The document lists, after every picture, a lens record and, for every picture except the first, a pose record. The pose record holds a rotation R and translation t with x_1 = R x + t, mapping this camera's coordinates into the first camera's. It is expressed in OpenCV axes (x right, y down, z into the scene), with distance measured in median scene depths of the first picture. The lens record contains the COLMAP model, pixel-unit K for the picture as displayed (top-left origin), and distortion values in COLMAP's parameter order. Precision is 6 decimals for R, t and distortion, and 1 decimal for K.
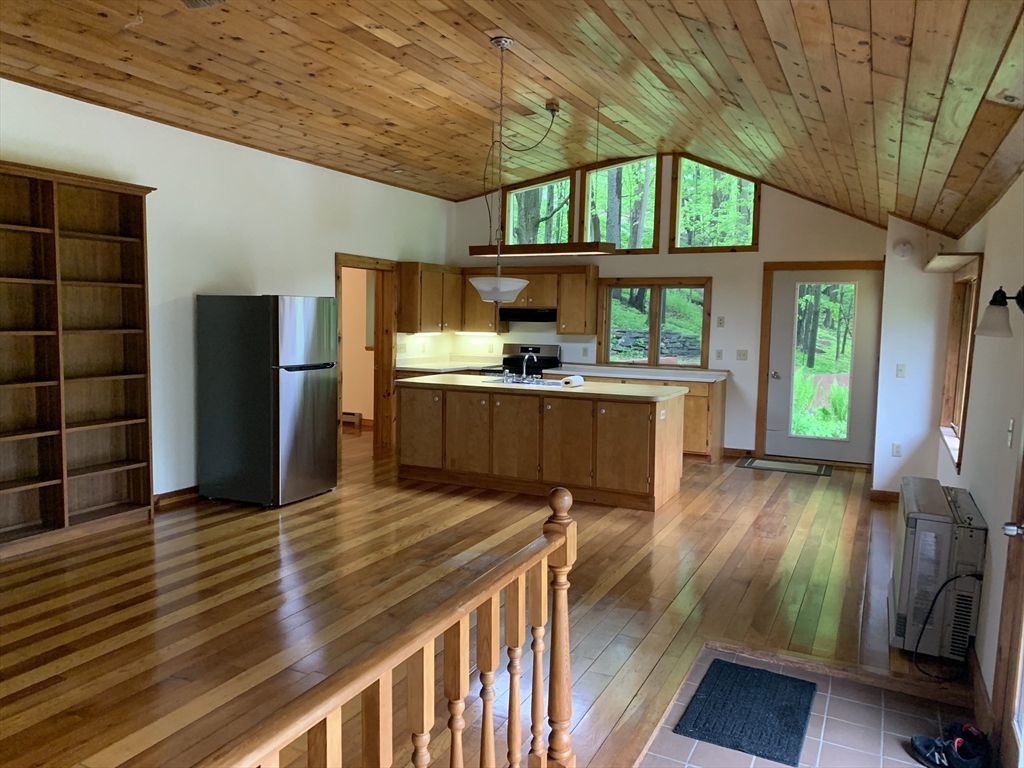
lens RADIAL K [[785.5, 0, 503.1], [0, 785.5, 379.8], [0, 0, 1]] dist [0.045718, -0.043235]
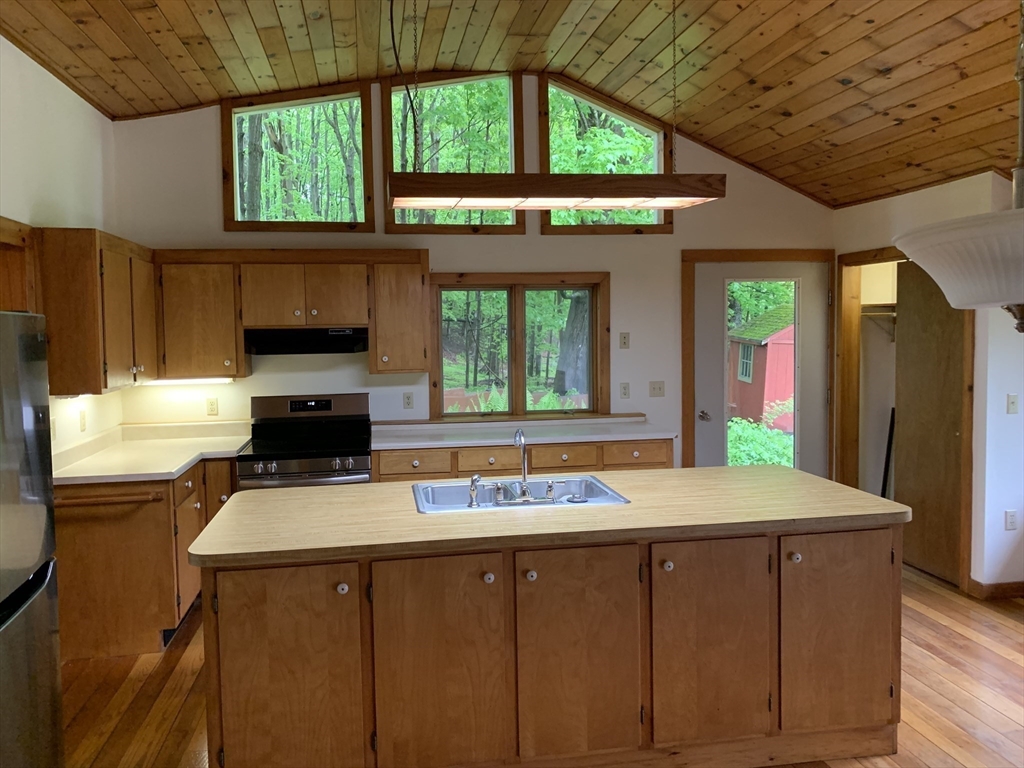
lens RADIAL K [[785.5, 0, 505.9], [0, 785.5, 369.9], [0, 0, 1]] dist [0.045718, -0.043235]
pose [[0.810904, -0.063435, 0.581730, -0.290088], [0.079159, 0.996861, -0.001642, -0.087830], [-0.579800, 0.047381, 0.813380, 0.831714]]
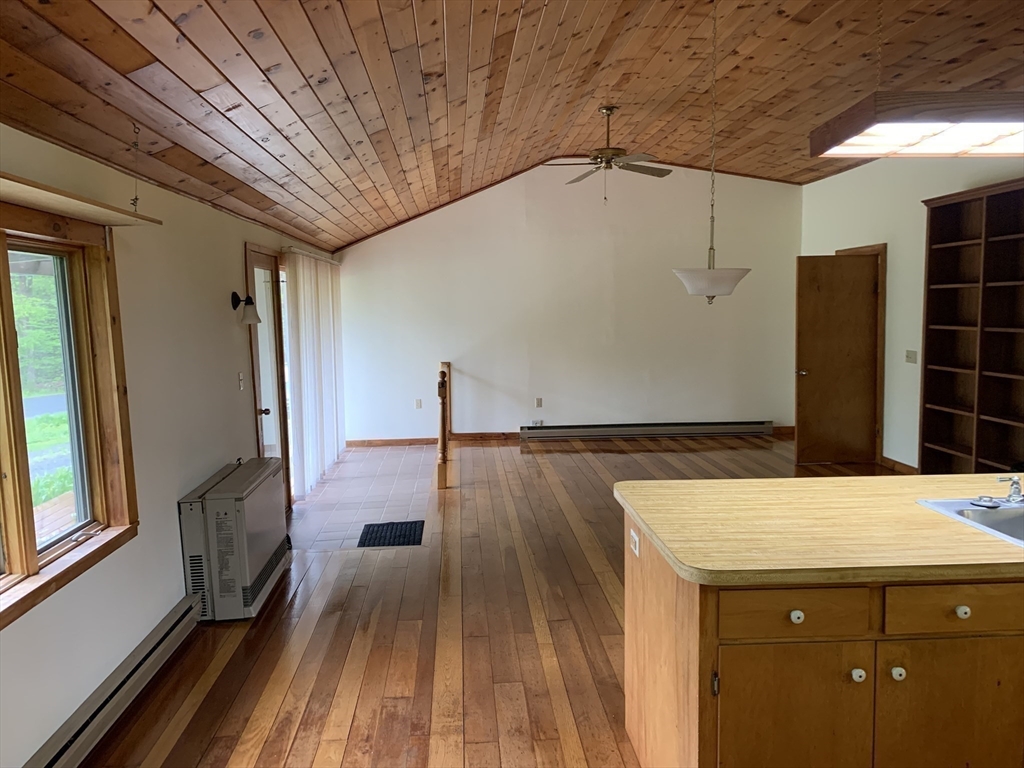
lens RADIAL K [[785.5, 0, 504.8], [0, 785.5, 376.8], [0, 0, 1]] dist [0.045718, -0.043235]
pose [[-0.868870, 0.037663, -0.493606, 0.546112], [-0.045080, 0.986939, 0.154658, -0.125821], [0.492984, 0.156630, -0.855823, 1.512772]]
